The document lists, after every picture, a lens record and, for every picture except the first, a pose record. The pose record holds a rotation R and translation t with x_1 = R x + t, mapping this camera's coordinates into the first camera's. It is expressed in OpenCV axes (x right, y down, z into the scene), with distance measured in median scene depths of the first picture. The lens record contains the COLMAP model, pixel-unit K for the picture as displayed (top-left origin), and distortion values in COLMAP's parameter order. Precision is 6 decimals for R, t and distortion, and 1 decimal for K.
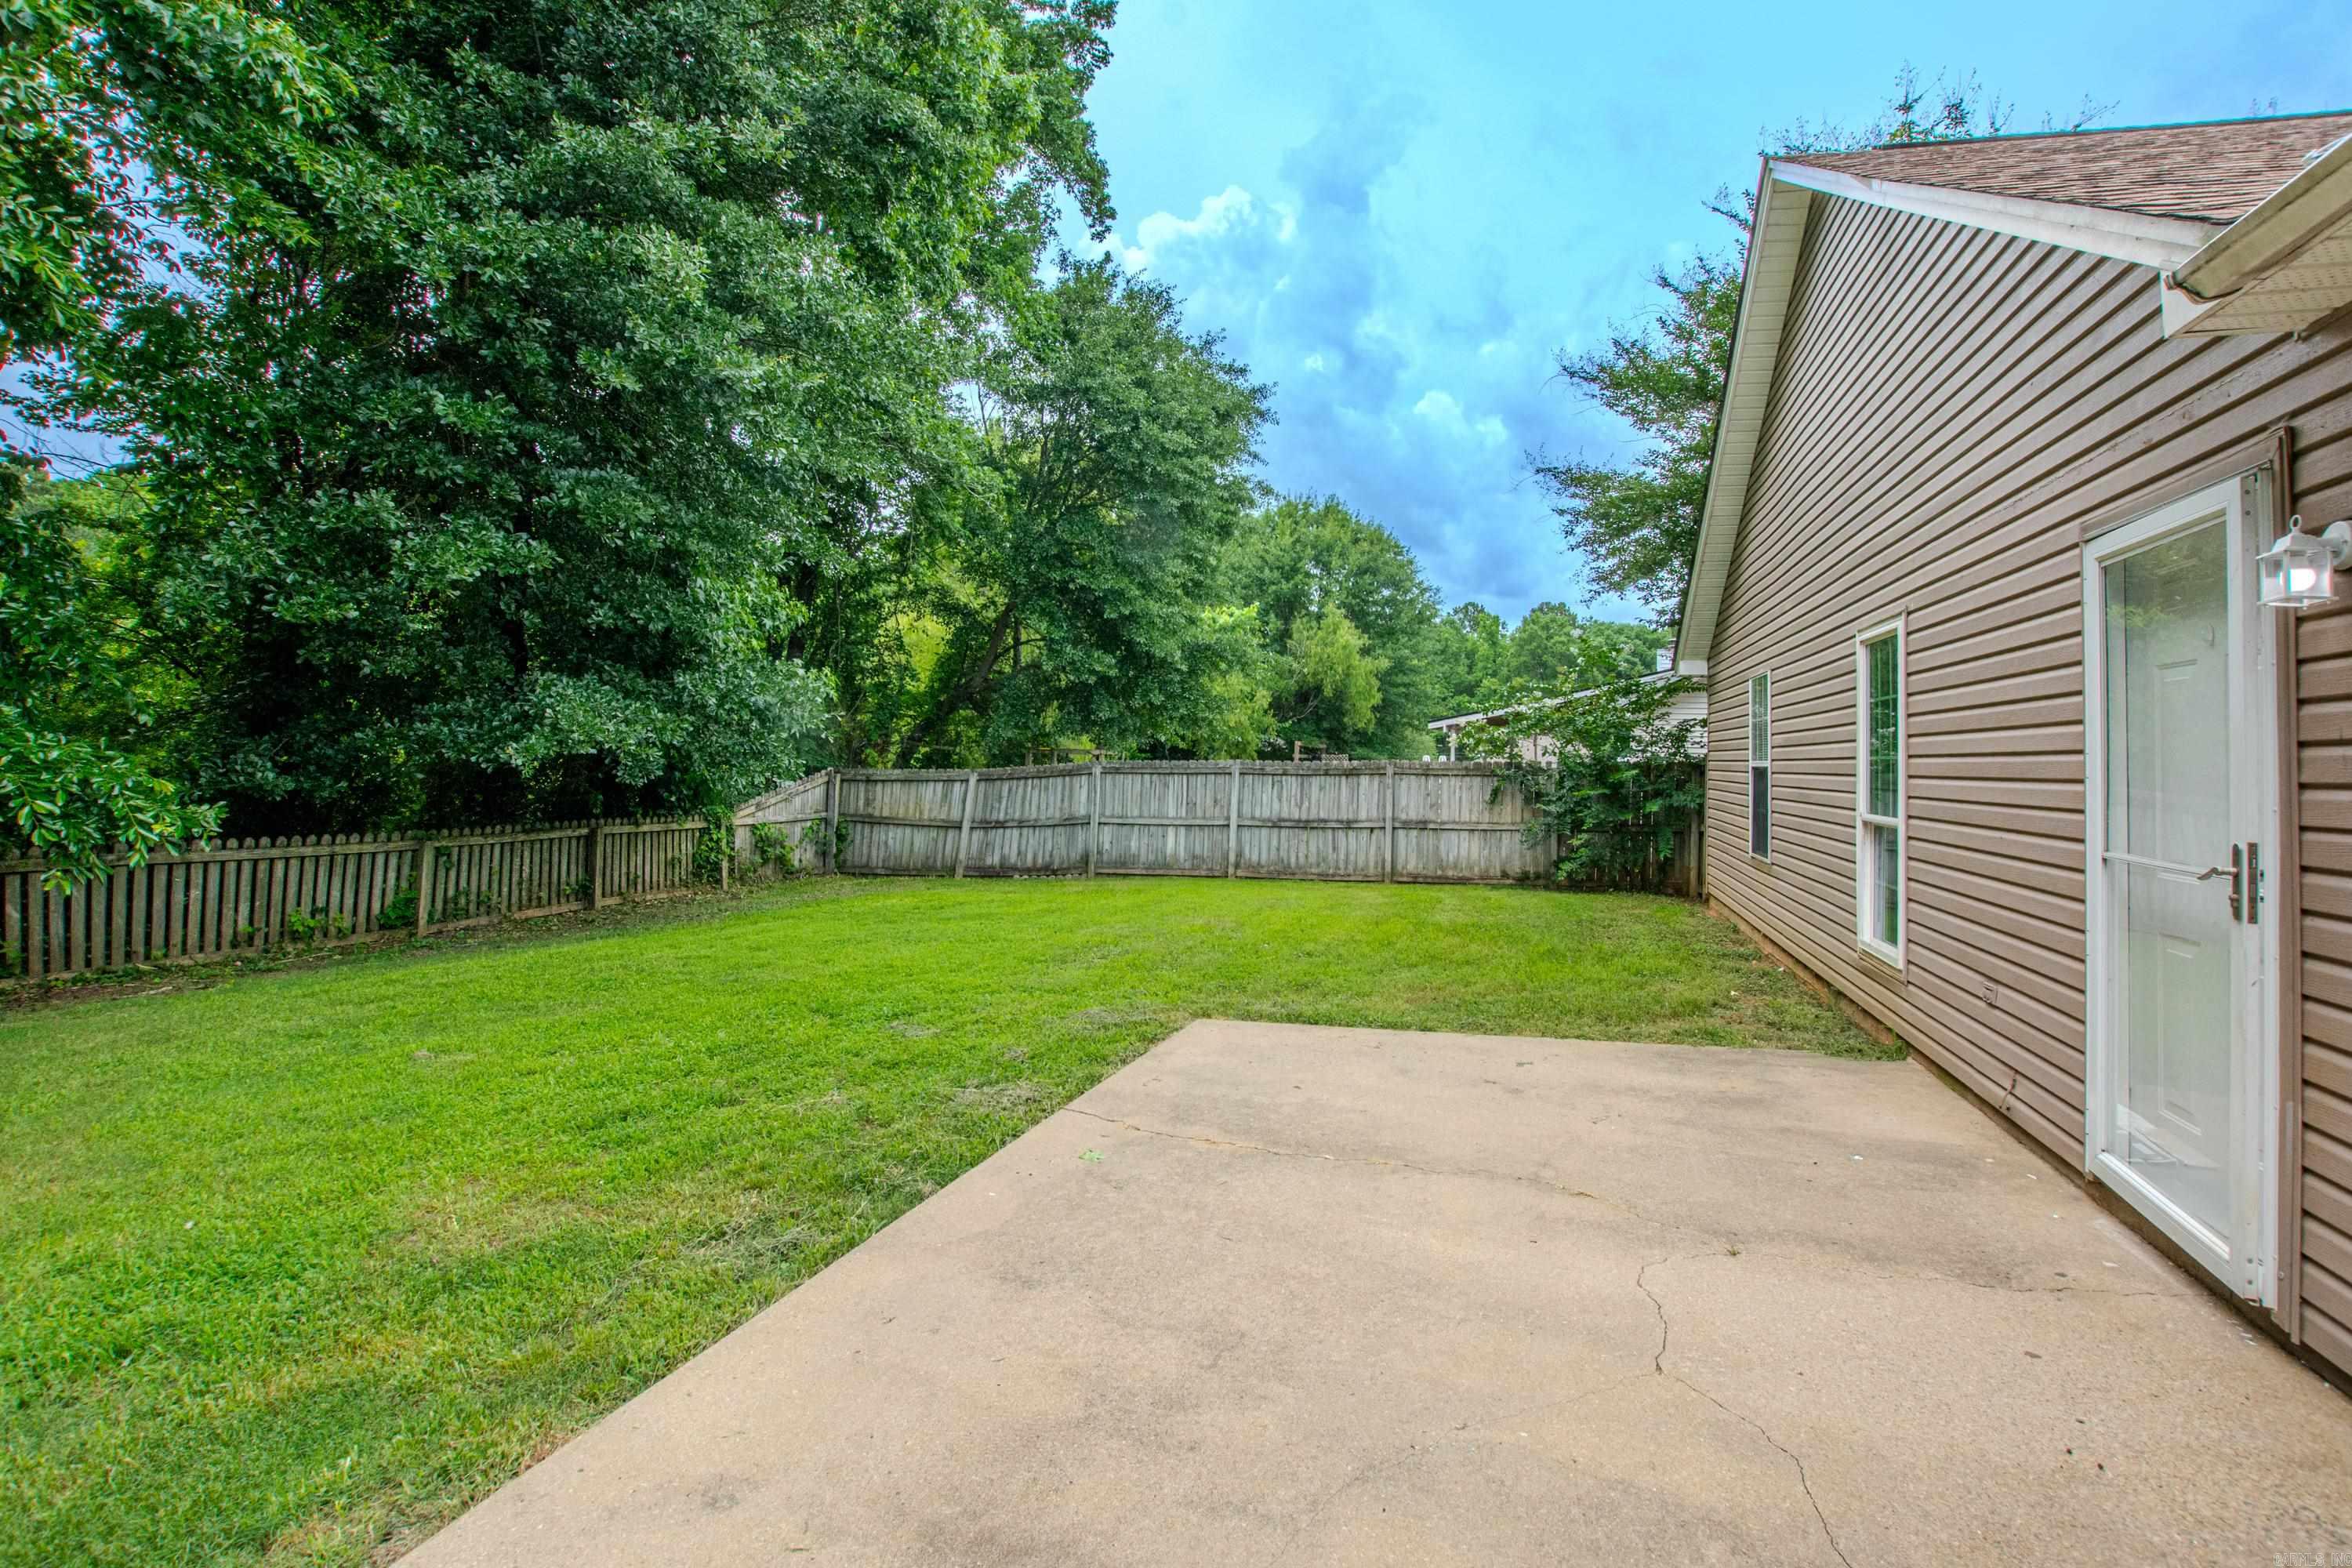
lens RADIAL K [[1038.3, 0, 1353.6], [0, 1038.3, 725.1], [0, 0, 1]] dist [-0.023332, 0.000501]
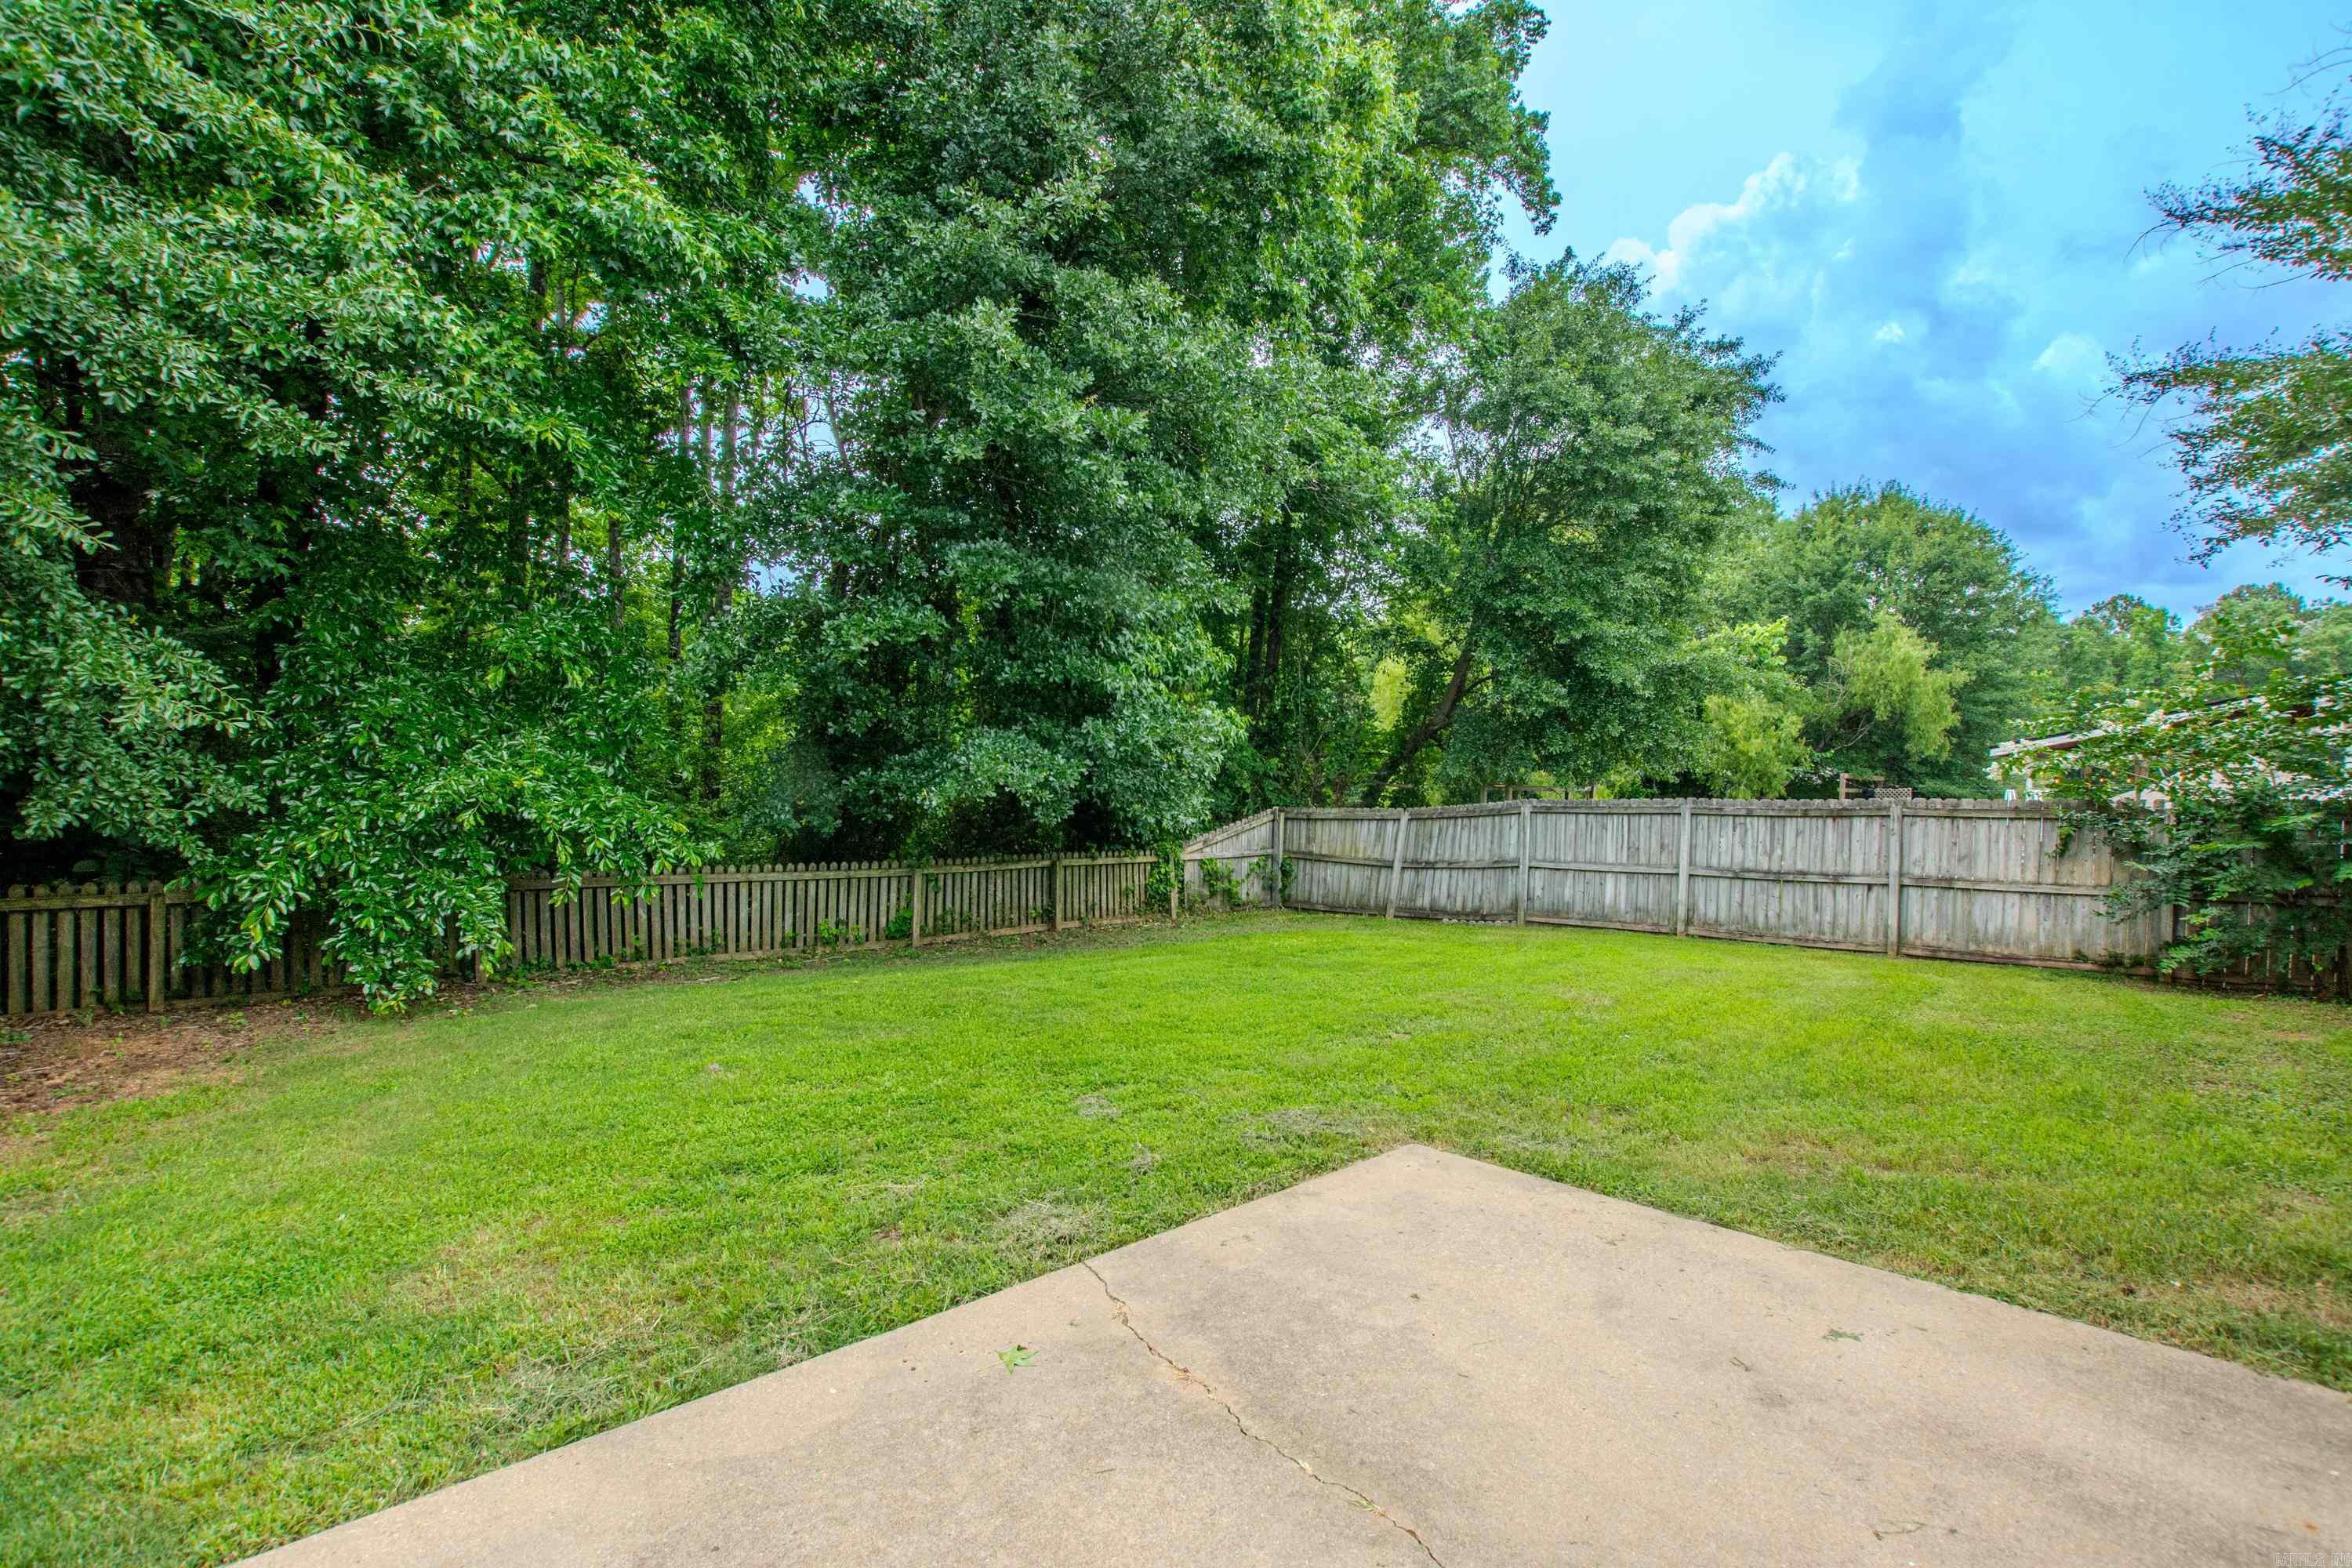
lens RADIAL K [[1038.3, 0, 1274.8], [0, 1038.3, 794.7], [0, 0, 1]] dist [-0.023332, 0.000501]
pose [[0.839572, -0.003758, -0.543235, 0.067499], [0.021459, 0.999425, 0.026251, 0.001374], [0.542824, -0.033697, 0.839170, 0.114968]]
